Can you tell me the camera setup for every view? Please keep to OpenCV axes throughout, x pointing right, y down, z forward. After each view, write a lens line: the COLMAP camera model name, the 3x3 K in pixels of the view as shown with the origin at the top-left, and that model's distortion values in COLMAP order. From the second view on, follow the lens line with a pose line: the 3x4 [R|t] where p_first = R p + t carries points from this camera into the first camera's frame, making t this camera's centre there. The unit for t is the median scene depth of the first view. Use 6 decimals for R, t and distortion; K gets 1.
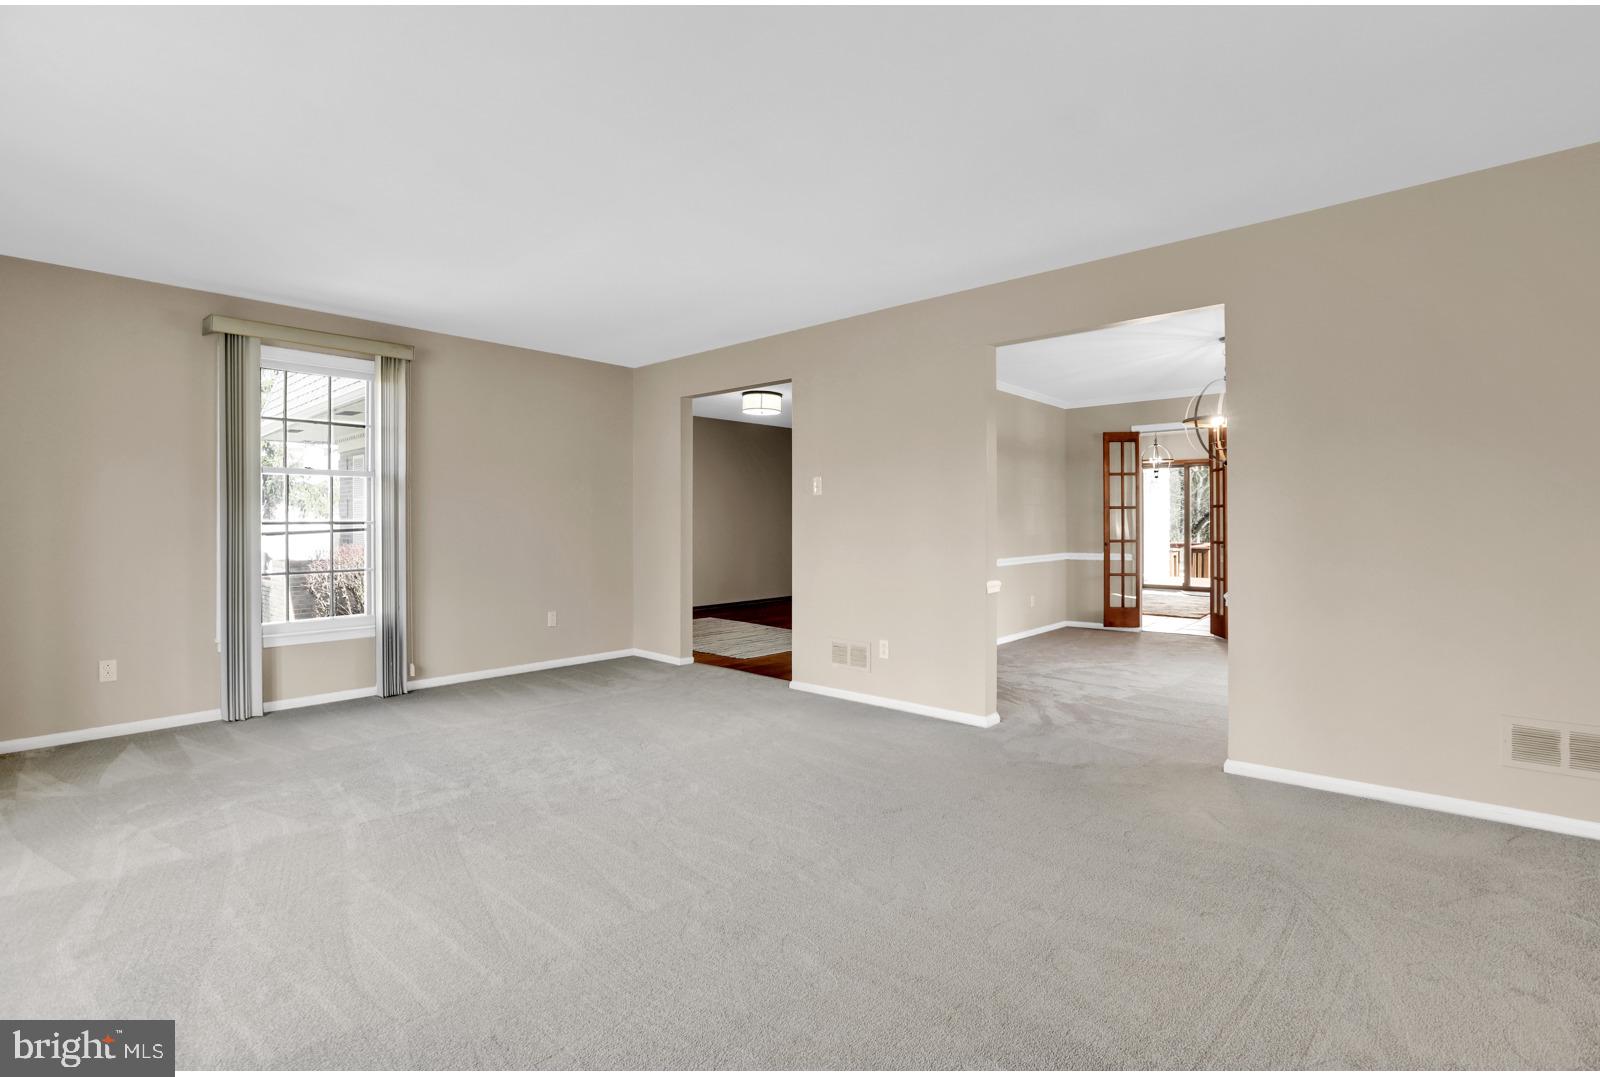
lens RADIAL K [[737.2, 0, 808.8], [0, 737.2, 521.1], [0, 0, 1]] dist [-0.042804, 0.023739]
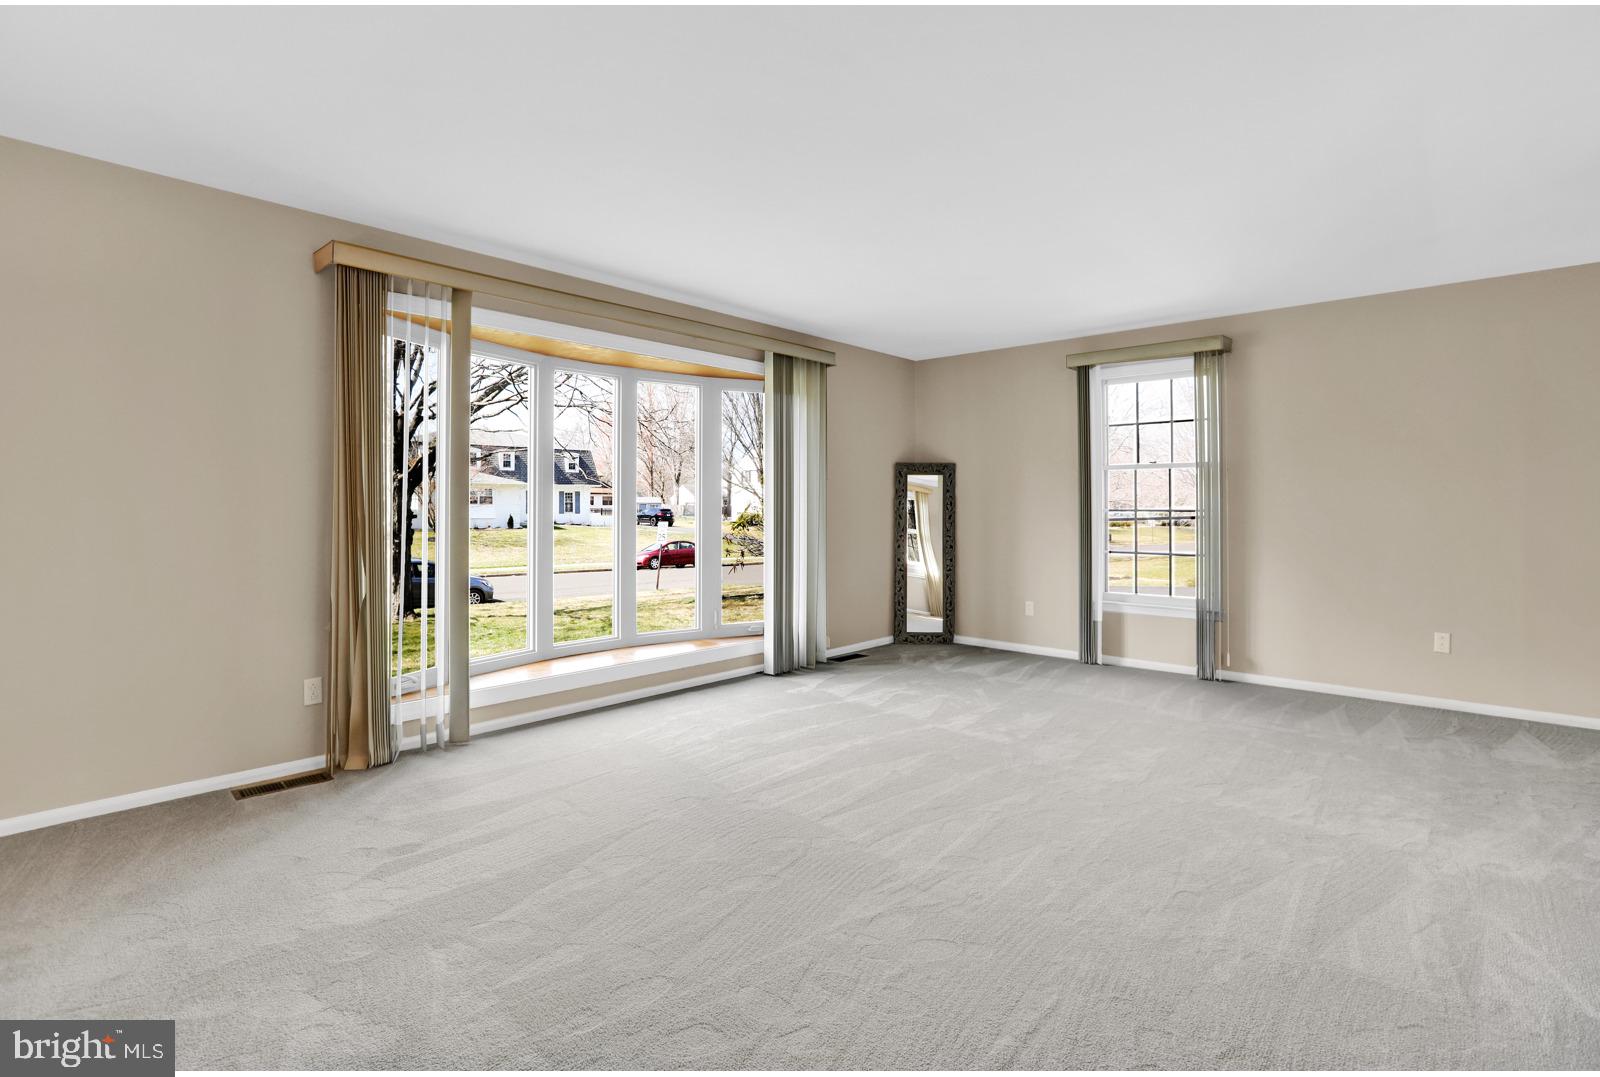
lens RADIAL K [[737.2, 0, 808.8], [0, 737.2, 521.1], [0, 0, 1]] dist [-0.042804, 0.023739]
pose [[0.018808, 0.021364, -0.999595, 0.630809], [-0.001747, 0.999771, 0.021335, -0.007413], [0.999822, 0.001345, 0.018841, 0.587213]]
